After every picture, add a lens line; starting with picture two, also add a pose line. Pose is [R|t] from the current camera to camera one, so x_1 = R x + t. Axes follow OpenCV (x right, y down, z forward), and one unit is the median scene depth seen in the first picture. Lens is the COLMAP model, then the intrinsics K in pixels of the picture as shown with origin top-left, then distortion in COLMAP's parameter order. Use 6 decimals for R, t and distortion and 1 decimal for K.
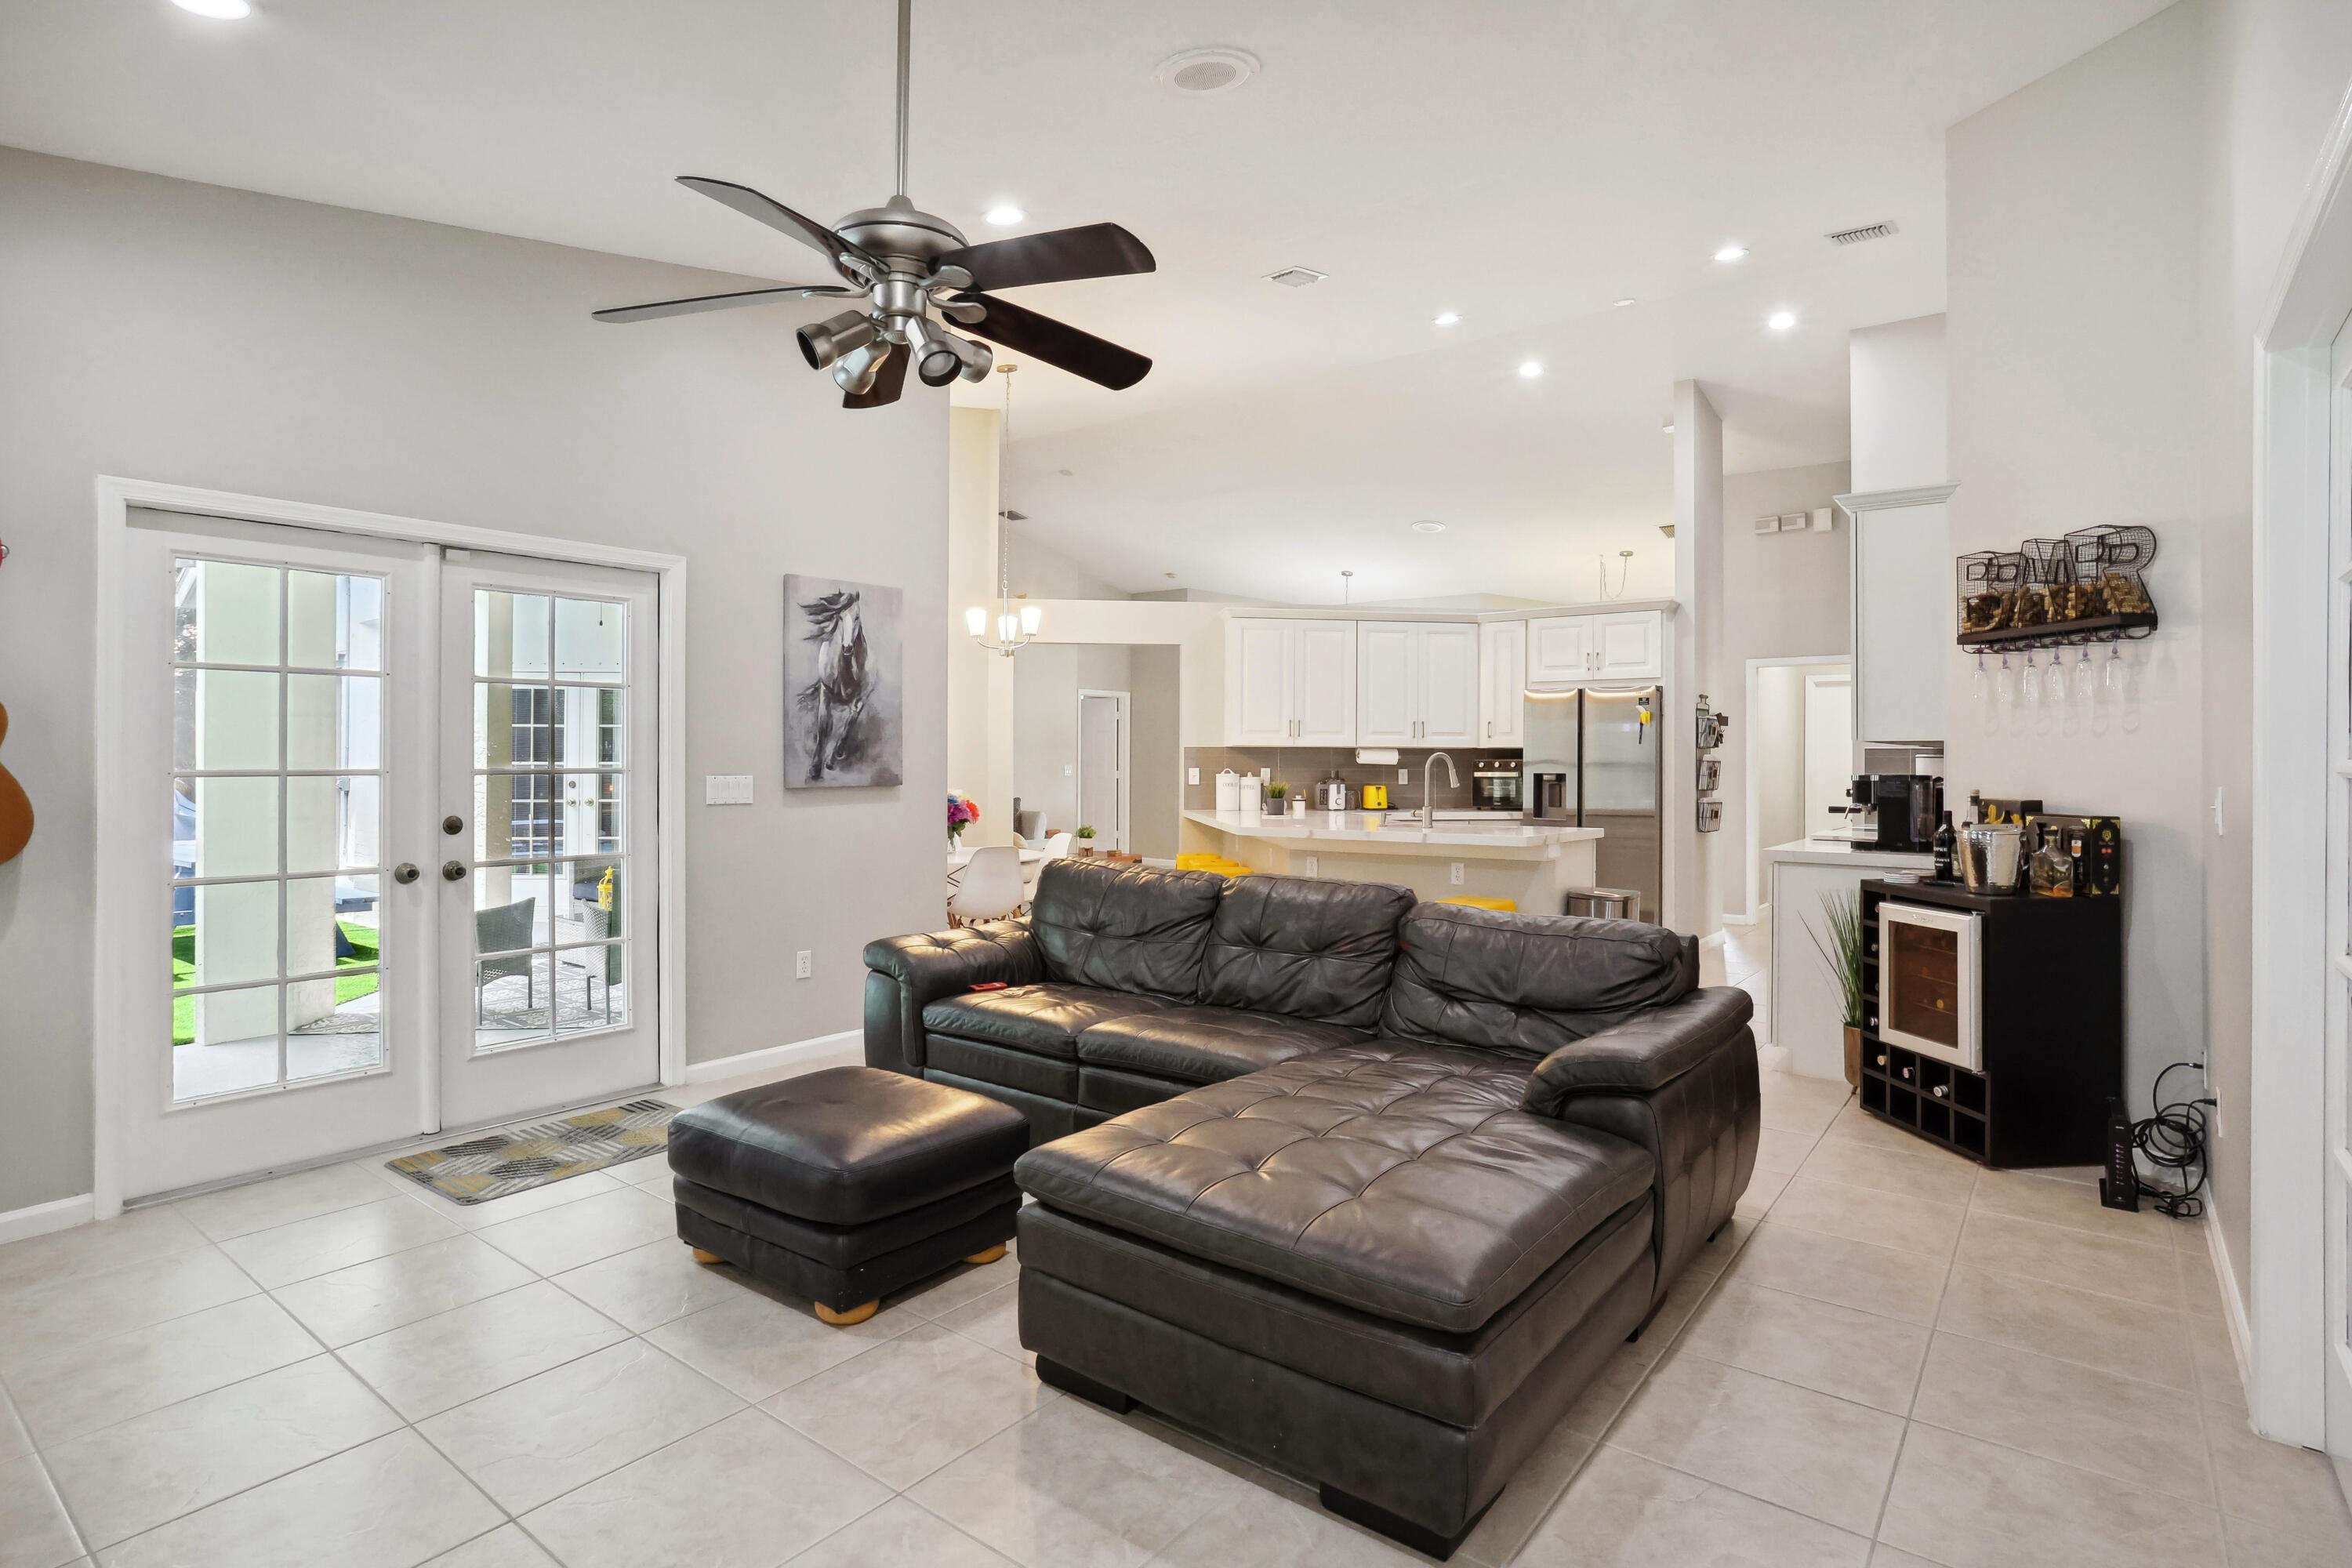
lens RADIAL K [[1162.6, 0, 1184.7], [0, 1162.6, 766.7], [0, 0, 1]] dist [0.000761, 0.002233]
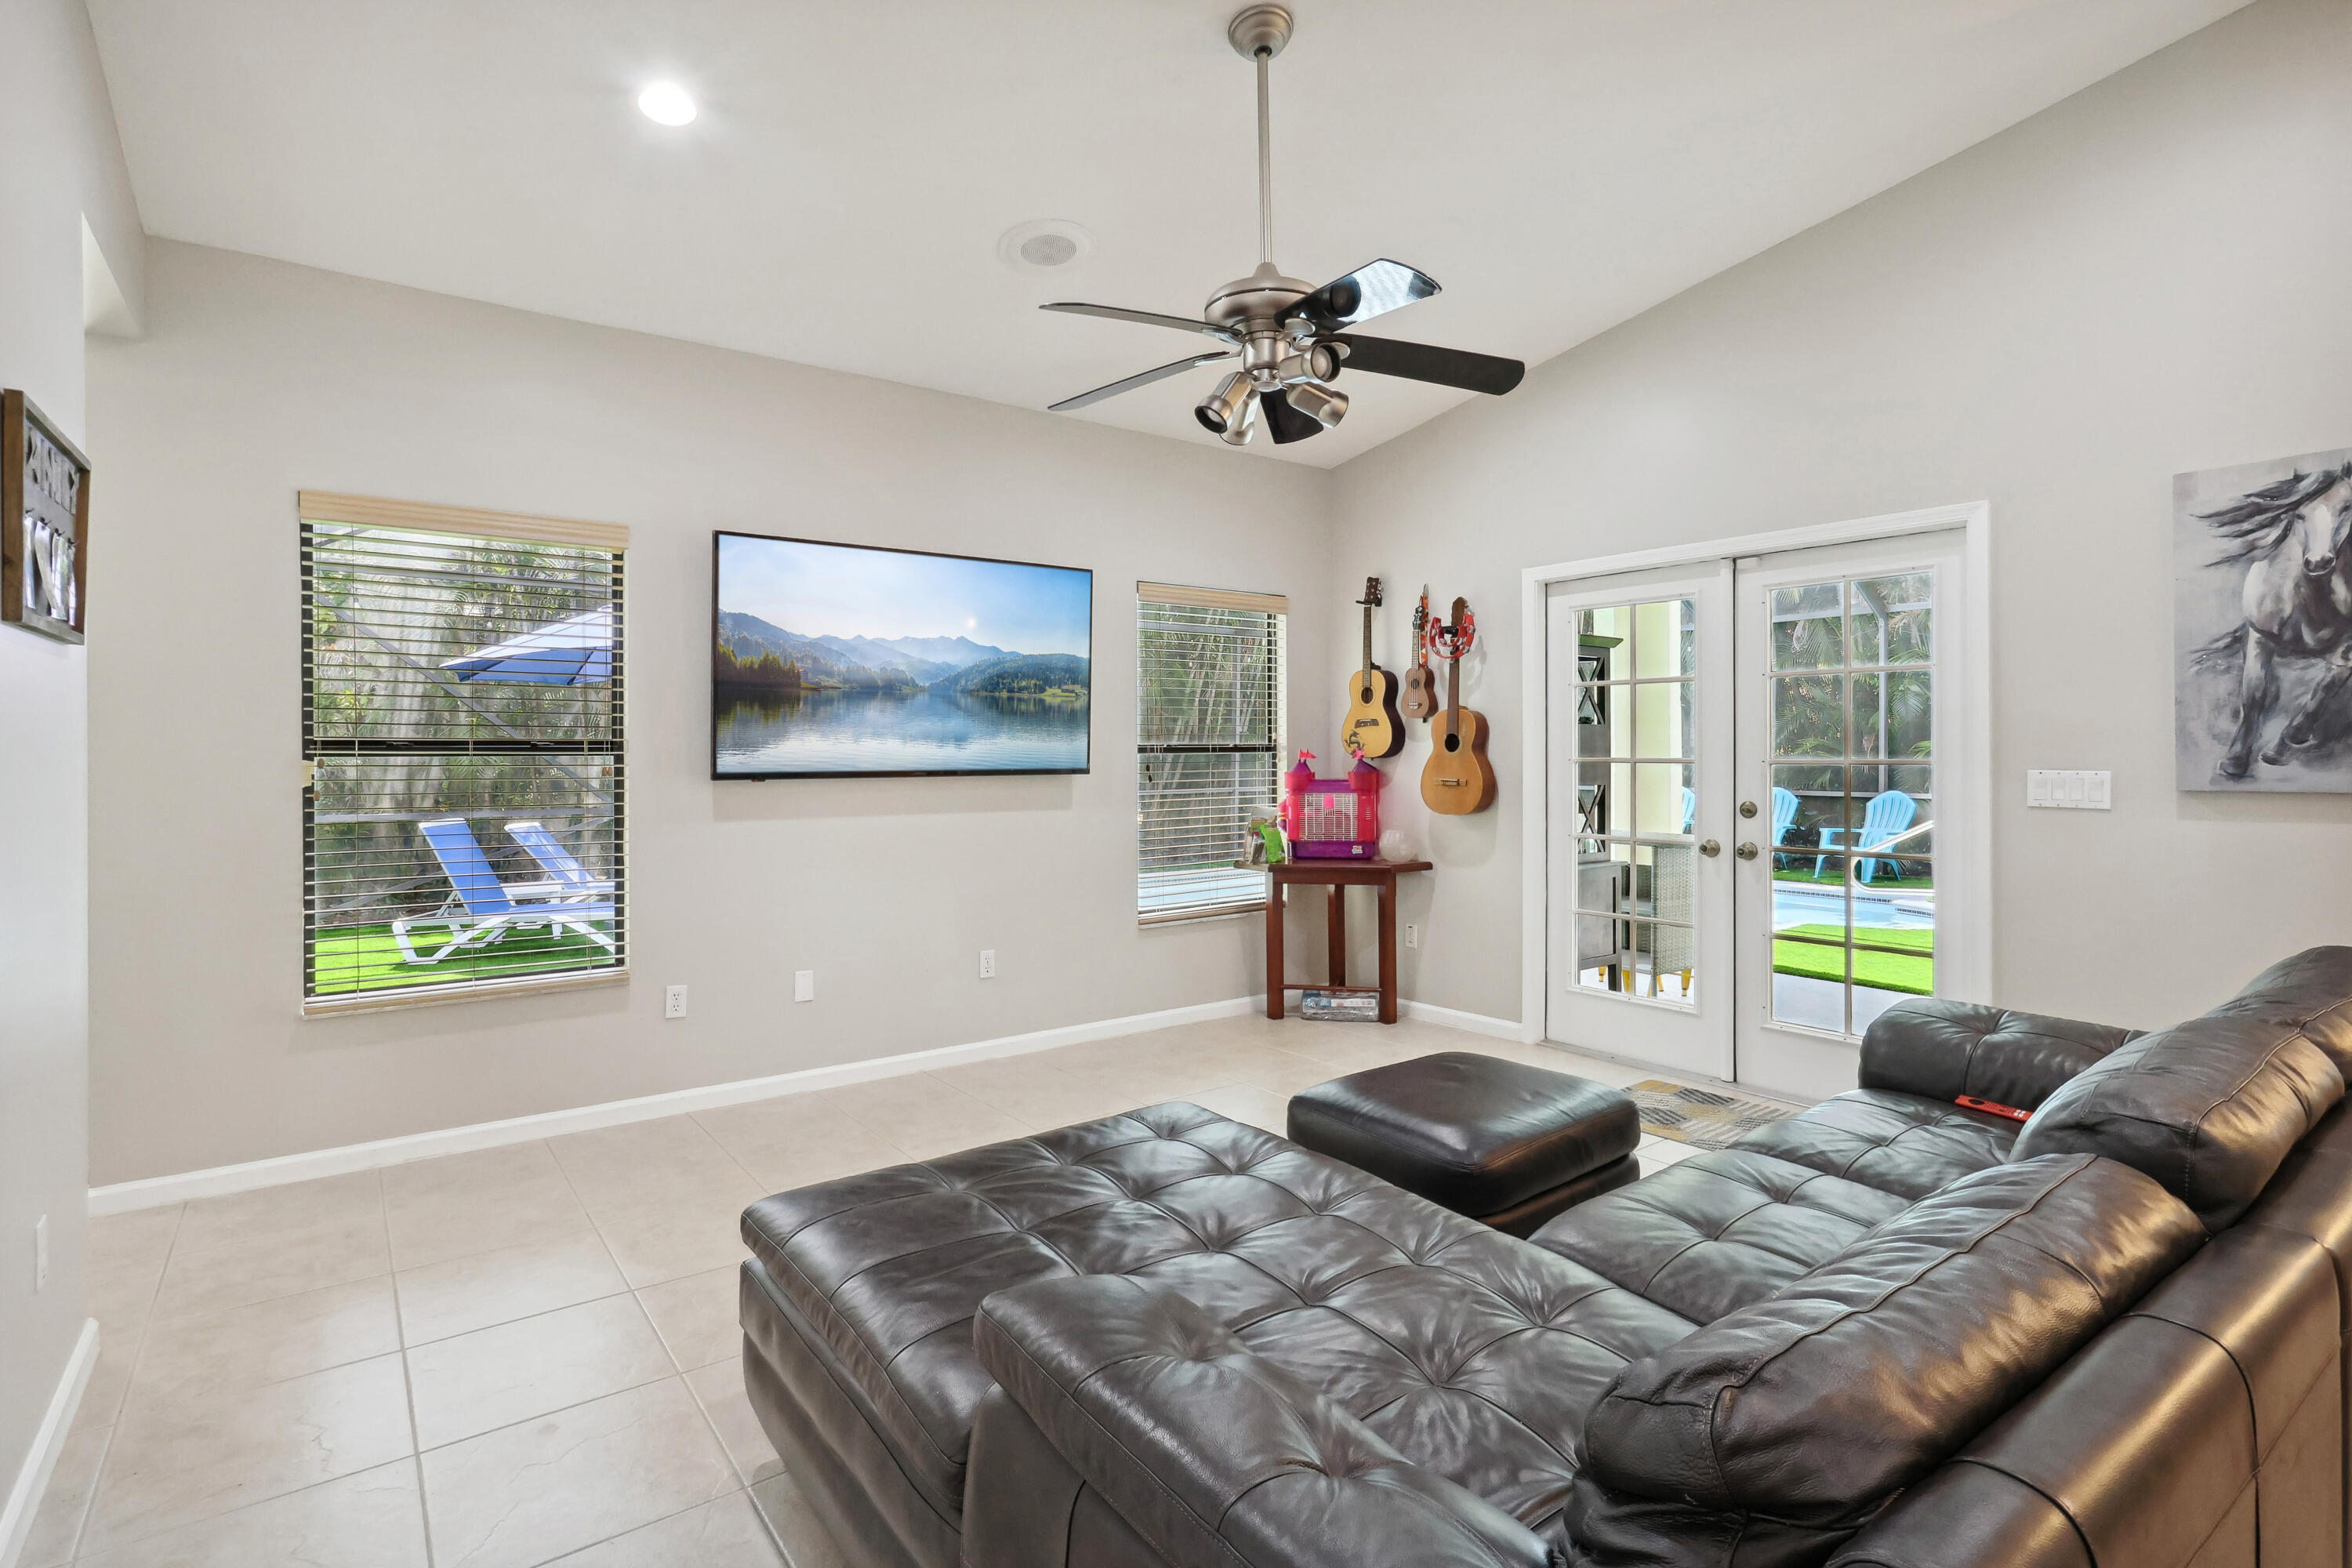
lens RADIAL K [[1162.6, 0, 1156.9], [0, 1162.6, 740.1], [0, 0, 1]] dist [0.000761, 0.002233]
pose [[-0.258772, -0.007937, -0.965906, 0.284786], [-0.001733, 0.999968, -0.007752, -0.002937], [0.965937, -0.000332, -0.258778, 0.366449]]
